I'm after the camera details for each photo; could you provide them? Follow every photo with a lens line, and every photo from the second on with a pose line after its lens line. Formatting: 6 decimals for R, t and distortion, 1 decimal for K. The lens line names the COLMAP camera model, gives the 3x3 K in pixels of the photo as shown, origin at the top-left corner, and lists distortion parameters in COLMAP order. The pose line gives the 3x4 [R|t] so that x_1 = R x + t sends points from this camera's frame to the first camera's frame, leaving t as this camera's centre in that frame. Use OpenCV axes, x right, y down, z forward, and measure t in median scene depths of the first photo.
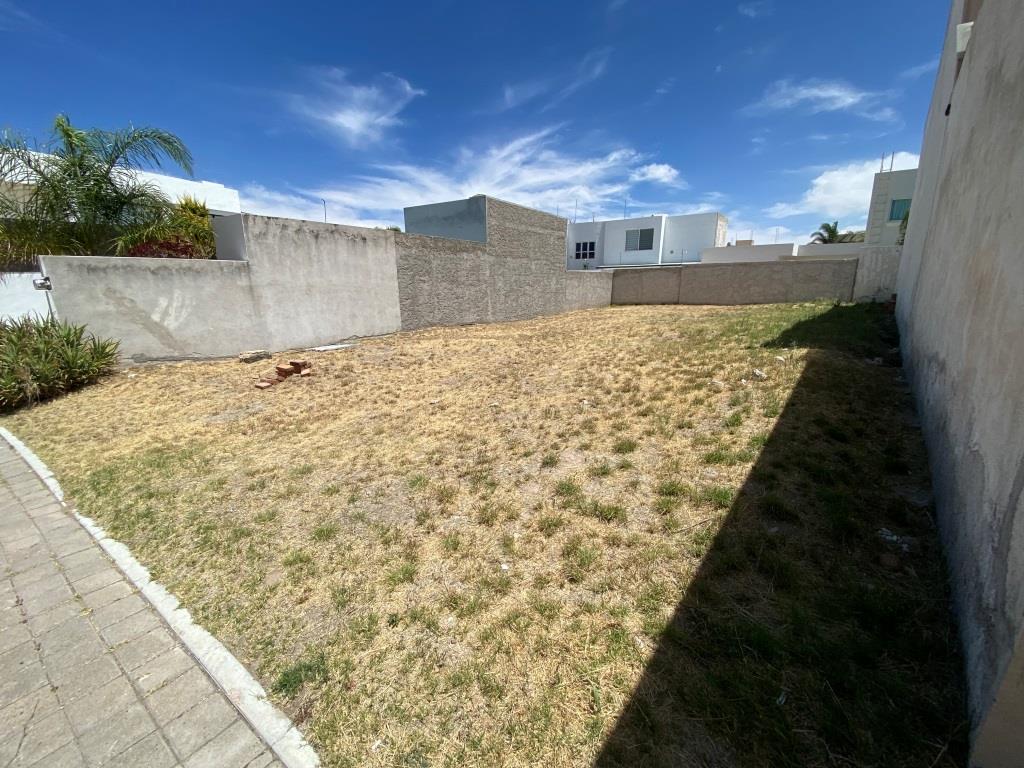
lens RADIAL K [[420.0, 0, 506.7], [0, 420.0, 397.5], [0, 0, 1]] dist [0.014238, -0.017935]
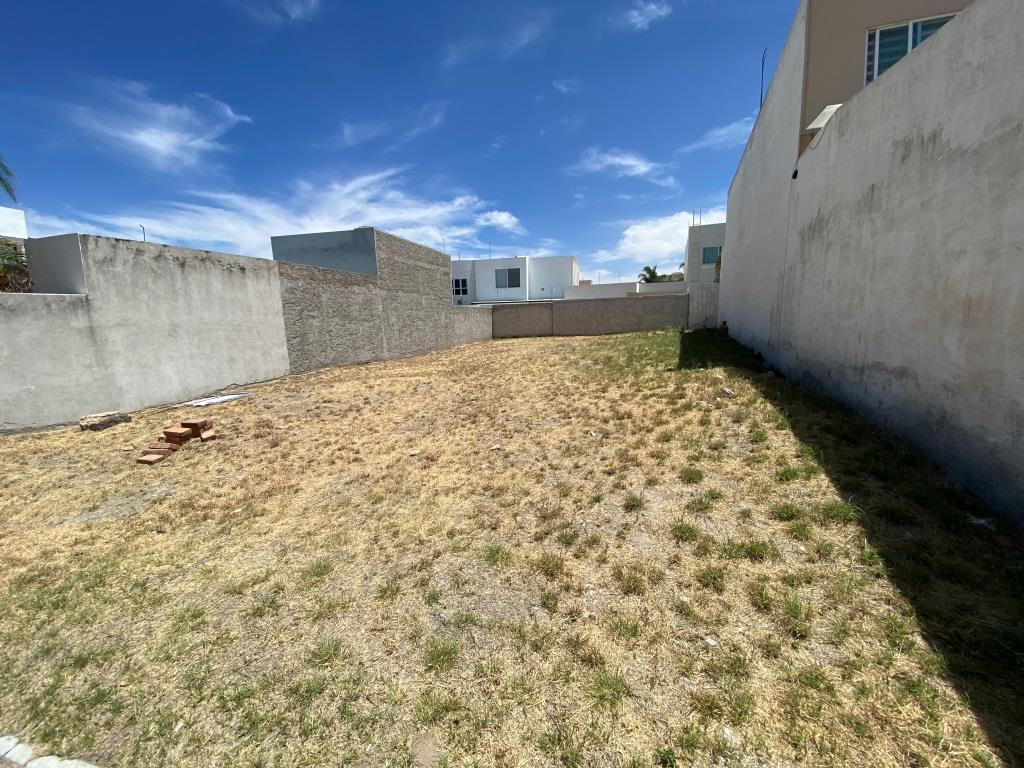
lens RADIAL K [[420.0, 0, 512.5], [0, 420.0, 402.3], [0, 0, 1]] dist [0.014238, -0.017935]
pose [[0.942819, -0.081665, 0.323145, -0.148993], [0.104155, 0.993153, -0.052897, -0.015484], [-0.316612, 0.083529, 0.944870, 0.074164]]
